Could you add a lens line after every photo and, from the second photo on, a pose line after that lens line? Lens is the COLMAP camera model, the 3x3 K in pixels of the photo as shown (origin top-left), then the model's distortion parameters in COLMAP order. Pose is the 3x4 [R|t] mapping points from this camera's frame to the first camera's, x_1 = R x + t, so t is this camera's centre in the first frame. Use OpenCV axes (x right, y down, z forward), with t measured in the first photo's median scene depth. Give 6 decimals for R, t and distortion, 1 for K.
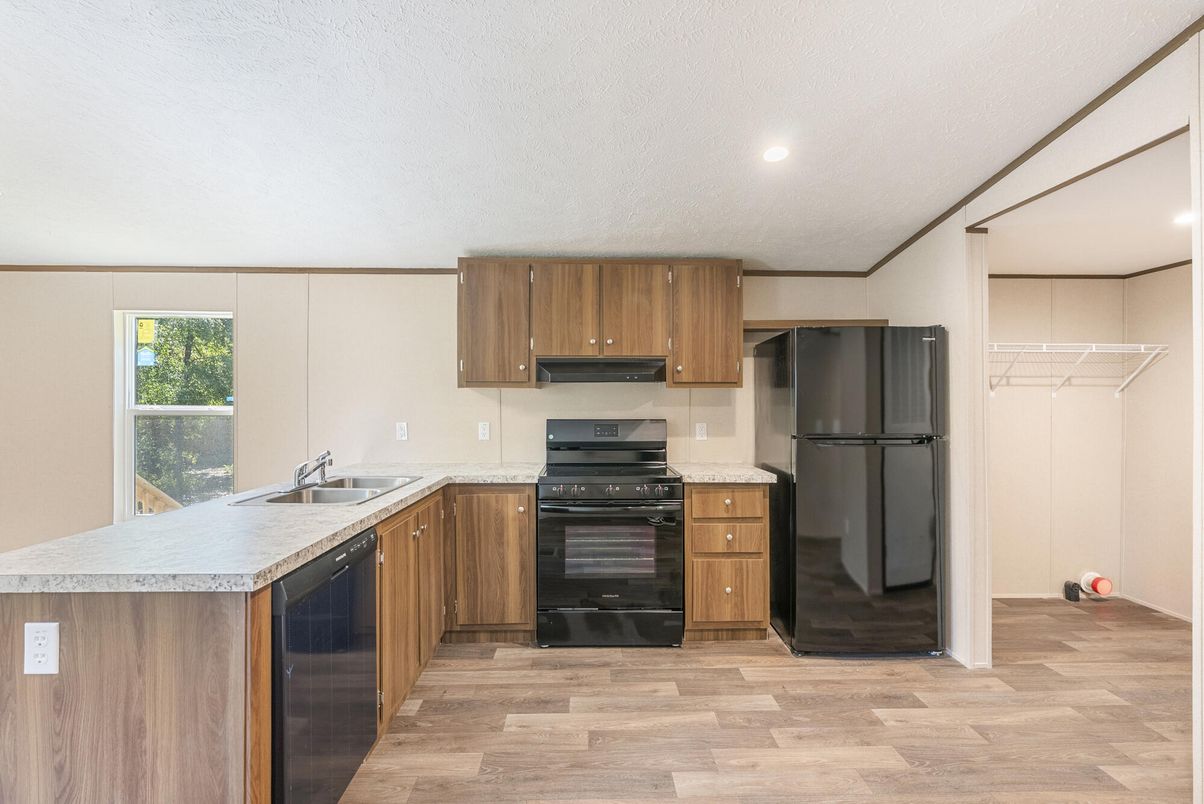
lens RADIAL K [[545.9, 0, 597.3], [0, 545.9, 402.7], [0, 0, 1]] dist [-0.002828, -0.001739]
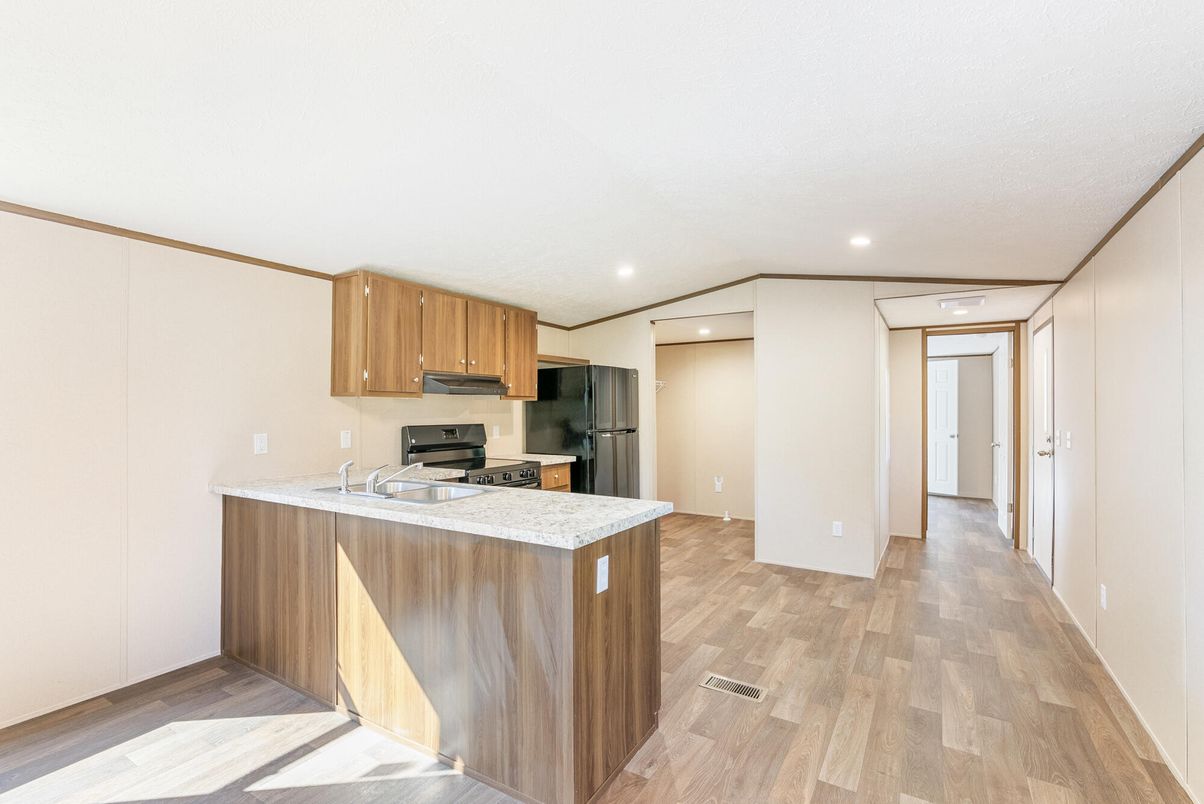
lens RADIAL K [[545.9, 0, 608.3], [0, 545.9, 401.2], [0, 0, 1]] dist [-0.002828, -0.001739]
pose [[0.537466, 0.013501, 0.843177, -0.868460], [-0.002170, 0.999891, -0.014627, -0.004788], [-0.843282, 0.006032, 0.537437, 0.059060]]
